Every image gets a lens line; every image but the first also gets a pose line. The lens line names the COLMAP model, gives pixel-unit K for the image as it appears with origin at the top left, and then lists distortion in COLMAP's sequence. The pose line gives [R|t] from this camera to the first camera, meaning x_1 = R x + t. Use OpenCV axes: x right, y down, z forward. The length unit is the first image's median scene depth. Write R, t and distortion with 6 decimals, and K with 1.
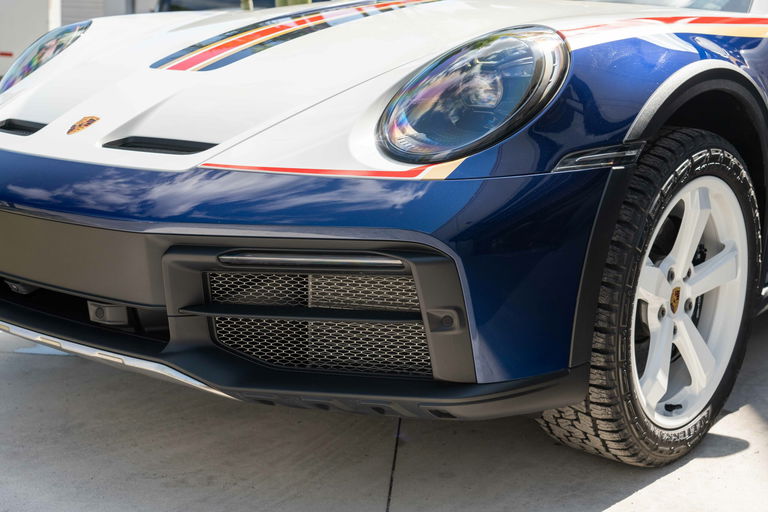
lens RADIAL K [[1061.7, 0, 382.8], [0, 1061.7, 257.8], [0, 0, 1]] dist [0.053566, 0.000000]
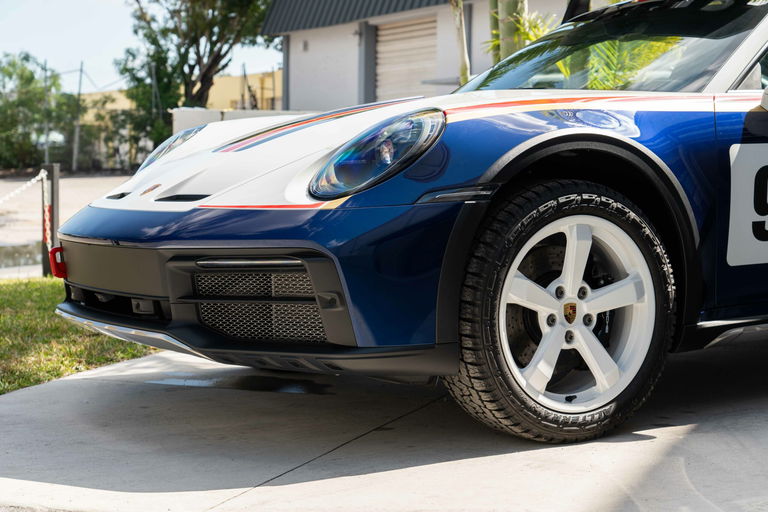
lens RADIAL K [[1420.1, 0, 384.5], [0, 1420.1, 255.5], [0, 0, 1]] dist [0.064806, 0.000000]
pose [[0.951196, -0.016213, -0.308161, 0.677899], [-0.026382, 0.990690, -0.133555, 0.236118], [0.307457, 0.135167, 0.941913, -0.790946]]
